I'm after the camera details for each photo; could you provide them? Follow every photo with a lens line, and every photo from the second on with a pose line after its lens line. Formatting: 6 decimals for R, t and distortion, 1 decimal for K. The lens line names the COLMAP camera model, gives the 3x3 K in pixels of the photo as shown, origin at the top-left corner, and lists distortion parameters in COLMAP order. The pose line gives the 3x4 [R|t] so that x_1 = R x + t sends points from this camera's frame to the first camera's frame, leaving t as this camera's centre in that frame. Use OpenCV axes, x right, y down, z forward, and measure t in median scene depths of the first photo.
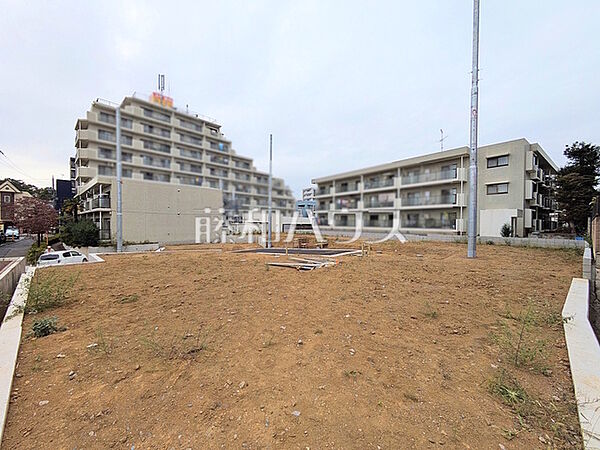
lens RADIAL K [[236.8, 0, 299.4], [0, 236.8, 224.5], [0, 0, 1]] dist [-0.000551, 0.002100]
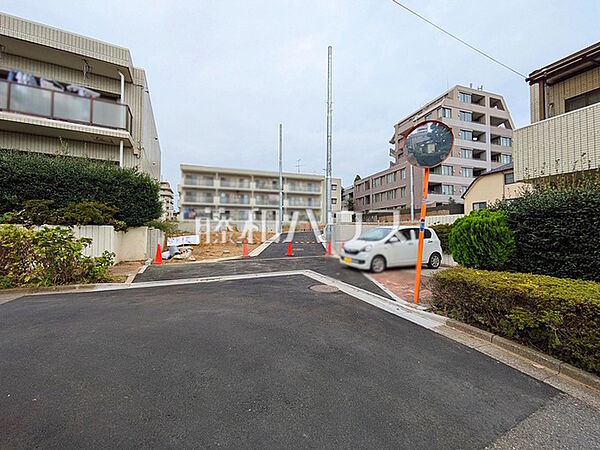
lens RADIAL K [[236.8, 0, 299.4], [0, 236.8, 224.5], [0, 0, 1]] dist [-0.000551, 0.002100]
pose [[0.341837, 0.022956, 0.939479, -0.612517], [0.008569, 0.999584, -0.027542, 0.053453], [-0.939720, 0.017465, 0.341498, 0.330849]]
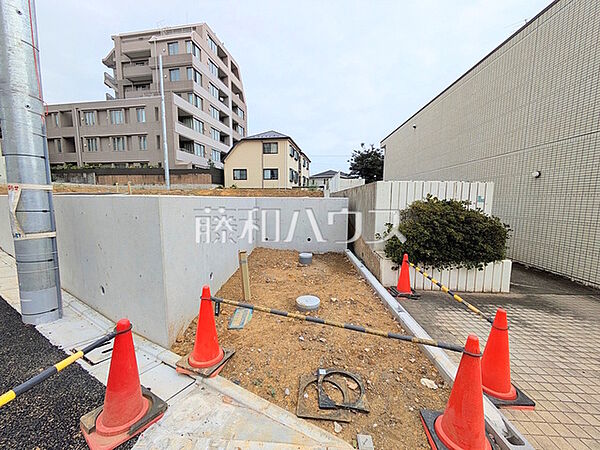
lens RADIAL K [[236.8, 0, 299.4], [0, 236.8, 224.5], [0, 0, 1]] dist [-0.000551, 0.002100]
pose [[-0.672806, -0.092835, 0.733971, -0.395558], [-0.006388, 0.992788, 0.119715, 0.046630], [-0.739792, 0.075856, -0.668546, 0.392447]]
